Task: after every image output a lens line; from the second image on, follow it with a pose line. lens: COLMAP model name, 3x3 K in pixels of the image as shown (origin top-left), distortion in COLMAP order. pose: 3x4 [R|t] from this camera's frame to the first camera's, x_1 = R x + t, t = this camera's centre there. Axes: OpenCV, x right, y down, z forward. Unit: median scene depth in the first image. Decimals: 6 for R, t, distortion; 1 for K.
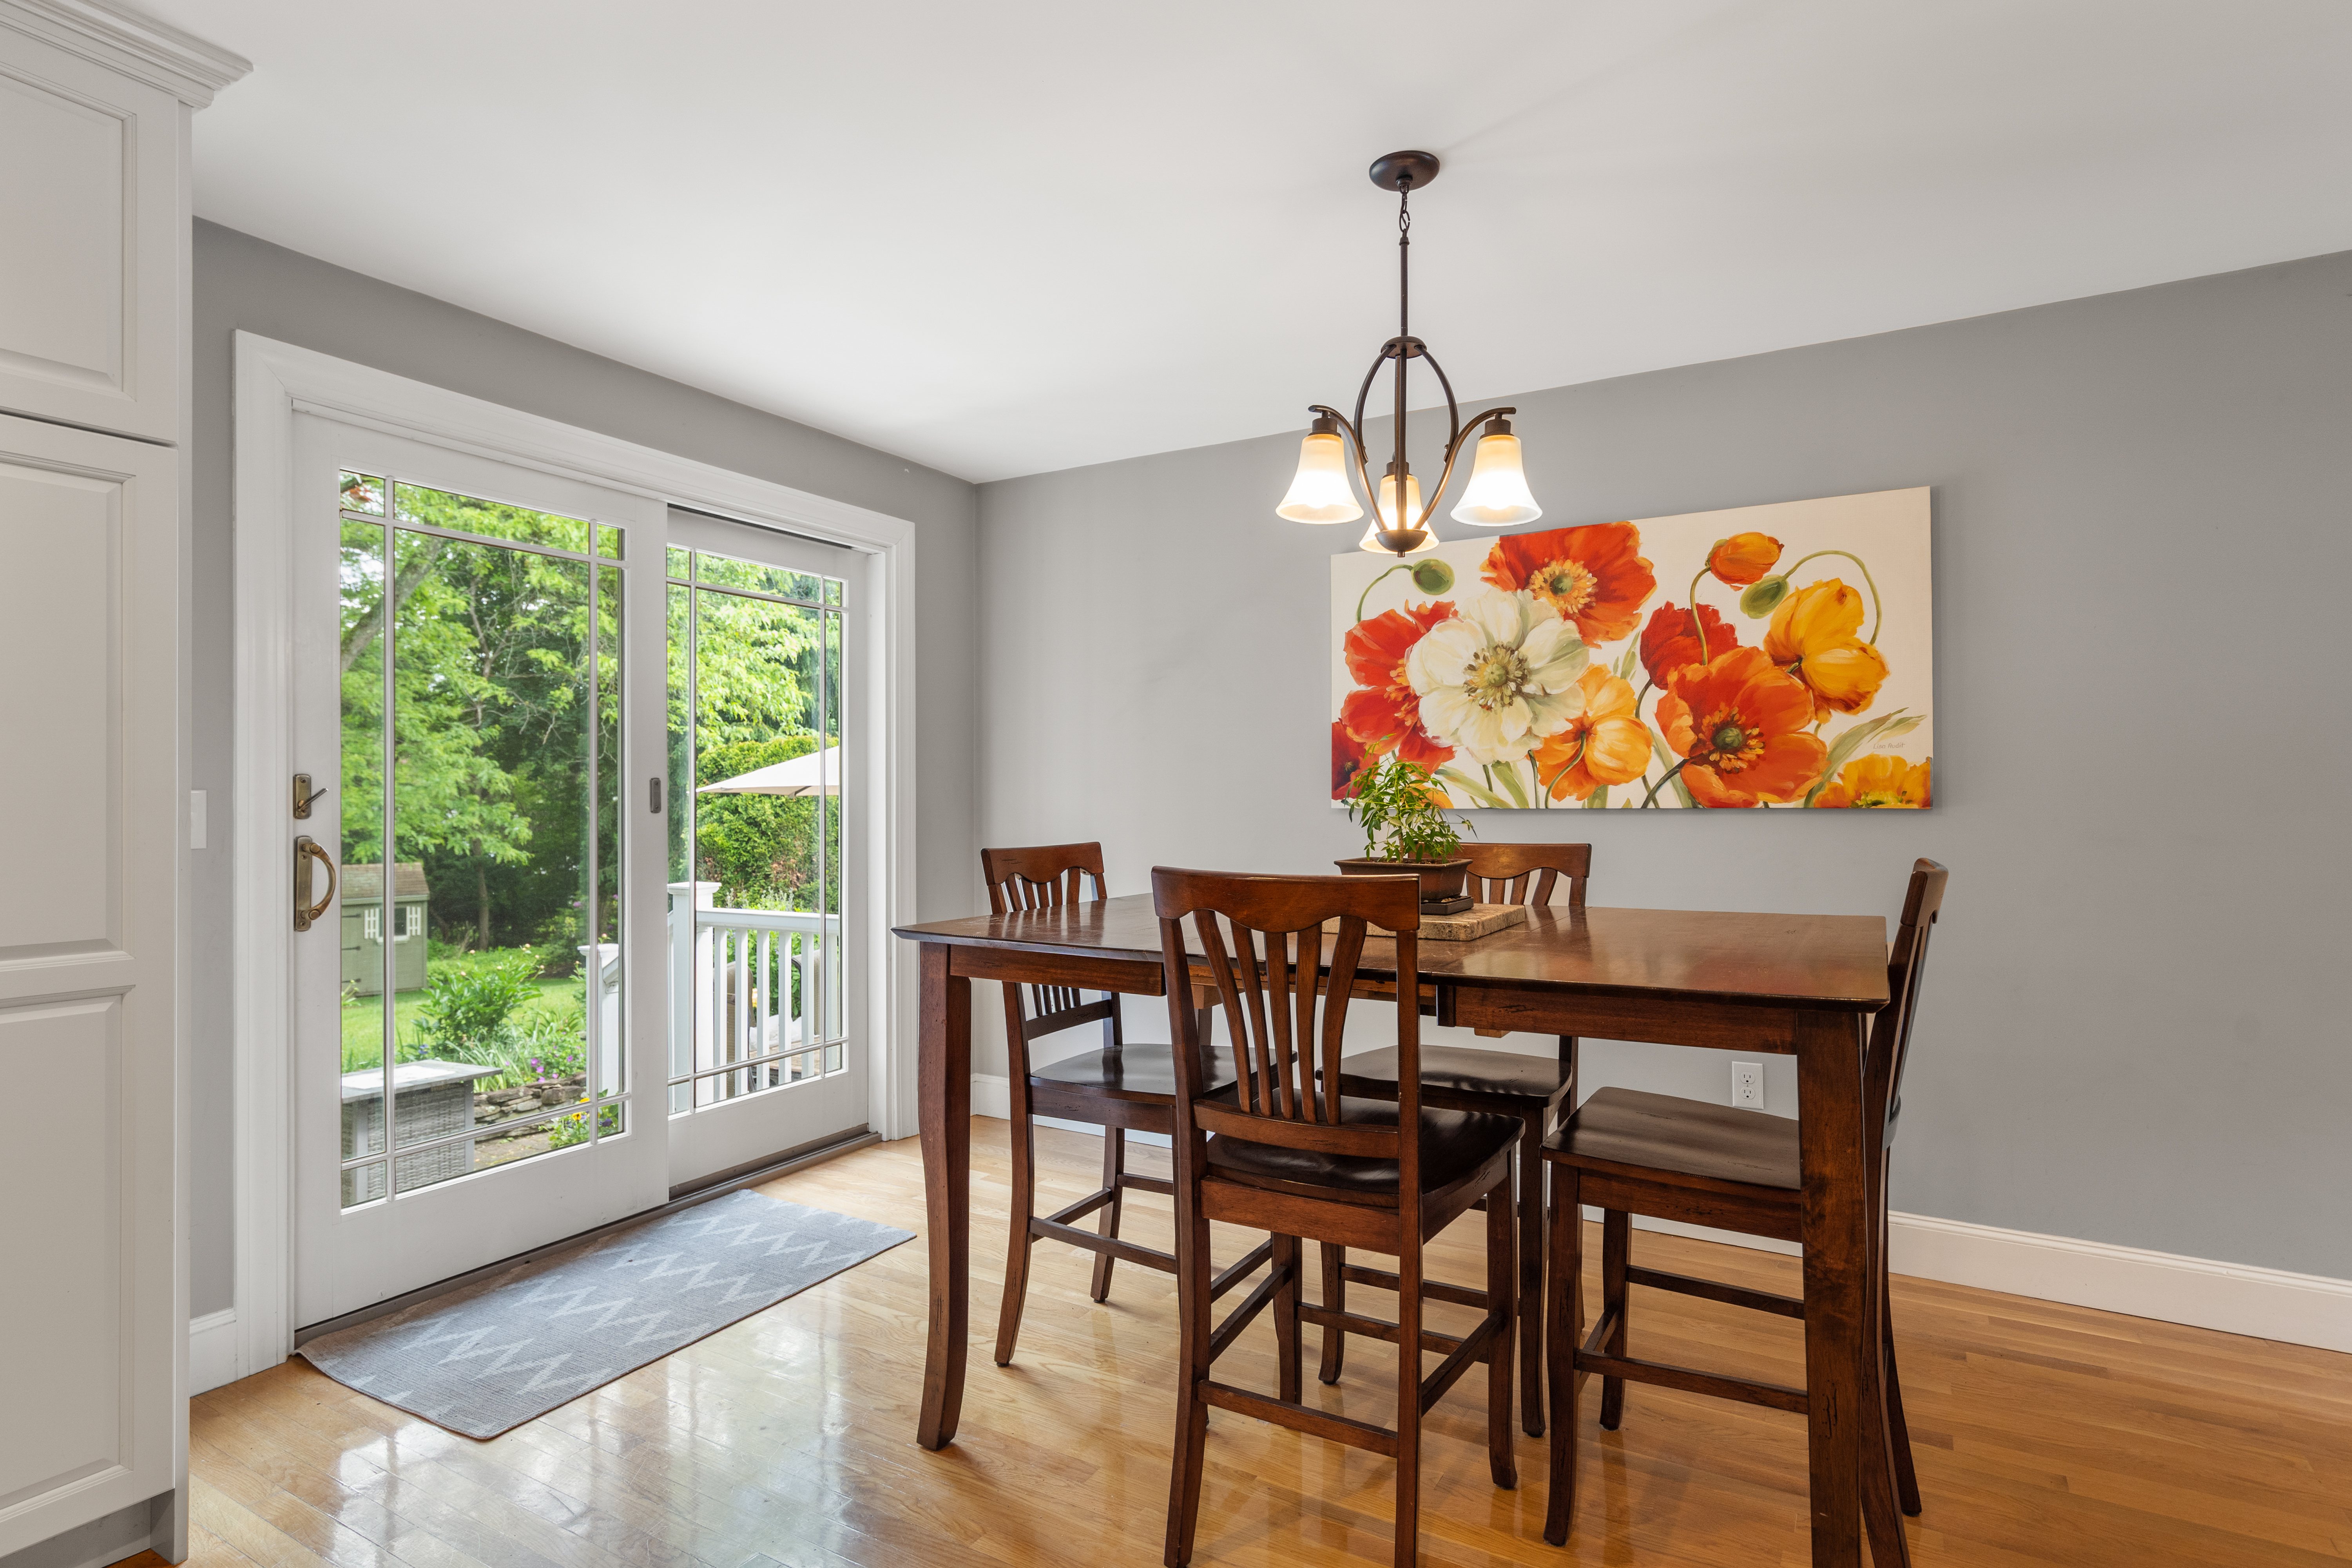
lens RADIAL K [[1205.2, 0, 1190.1], [0, 1205.2, 779.9], [0, 0, 1]] dist [0.002868, 0.000874]
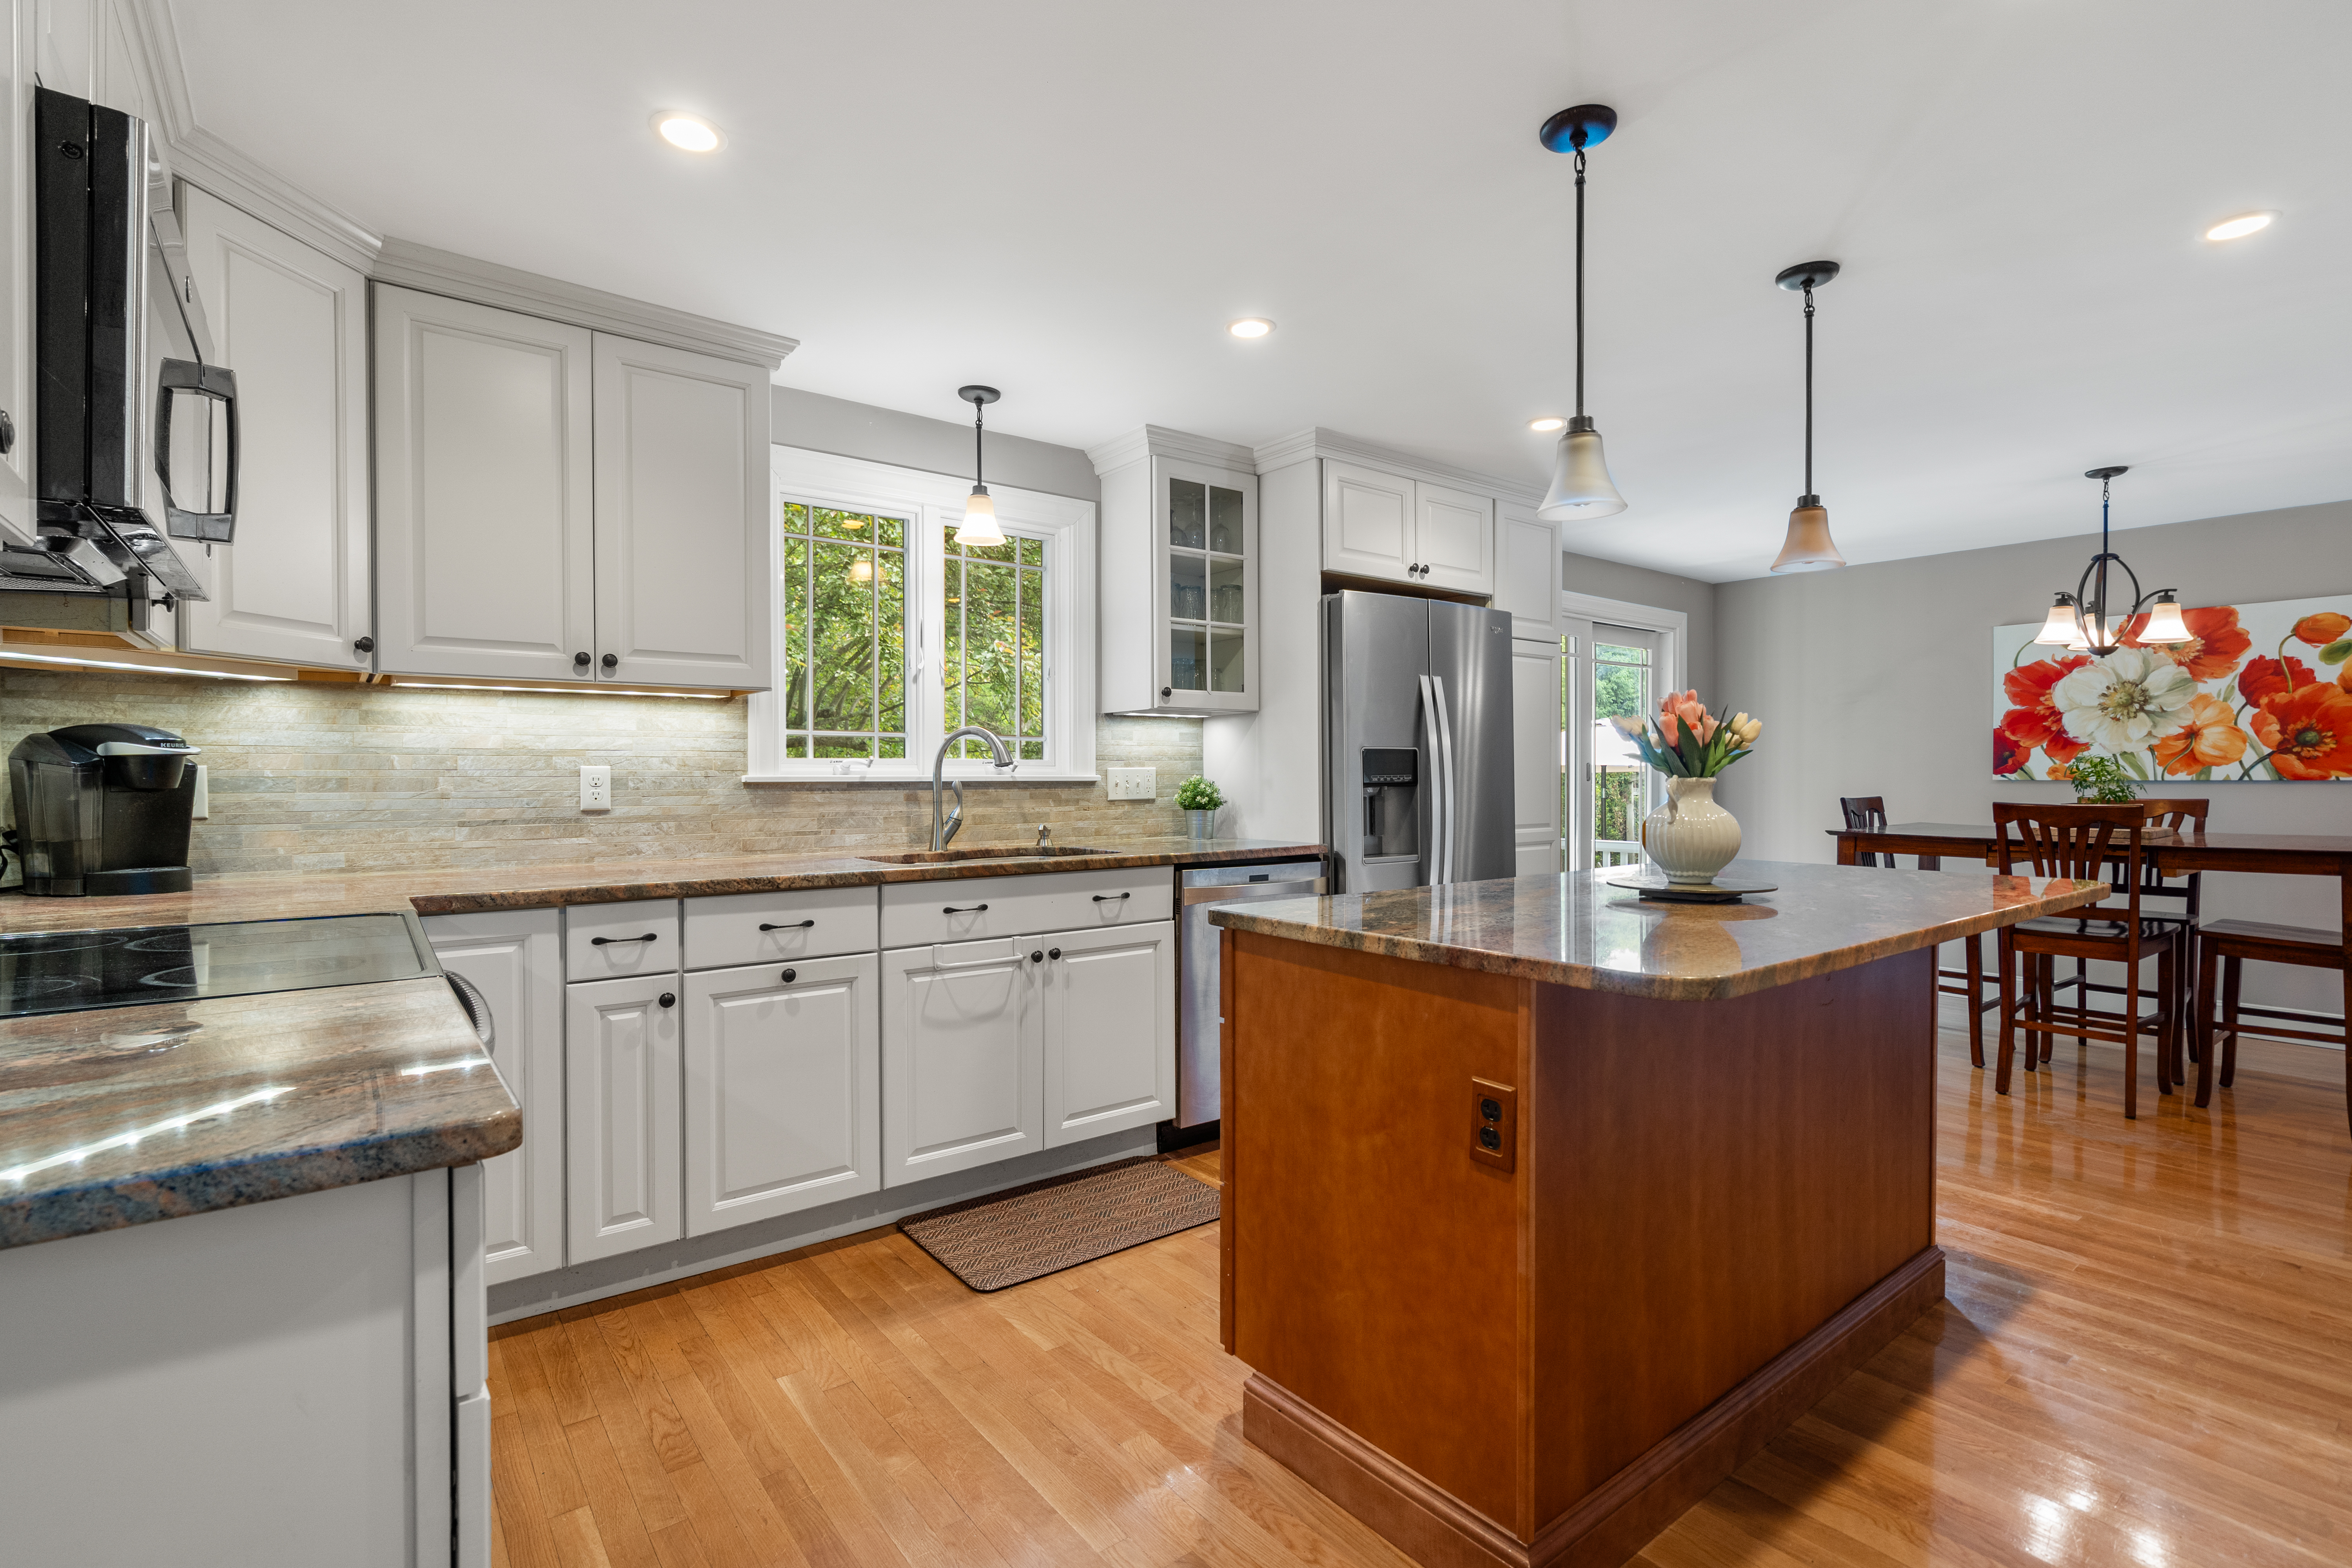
lens RADIAL K [[1090.6, 0, 1183.6], [0, 1090.6, 778.8], [0, 0, 1]] dist [-0.001705, 0.001389]
pose [[0.927821, 0.001607, -0.373023, -0.409772], [0.005832, 0.999806, 0.018812, -0.015235], [0.372980, -0.019630, 0.927632, -0.925683]]
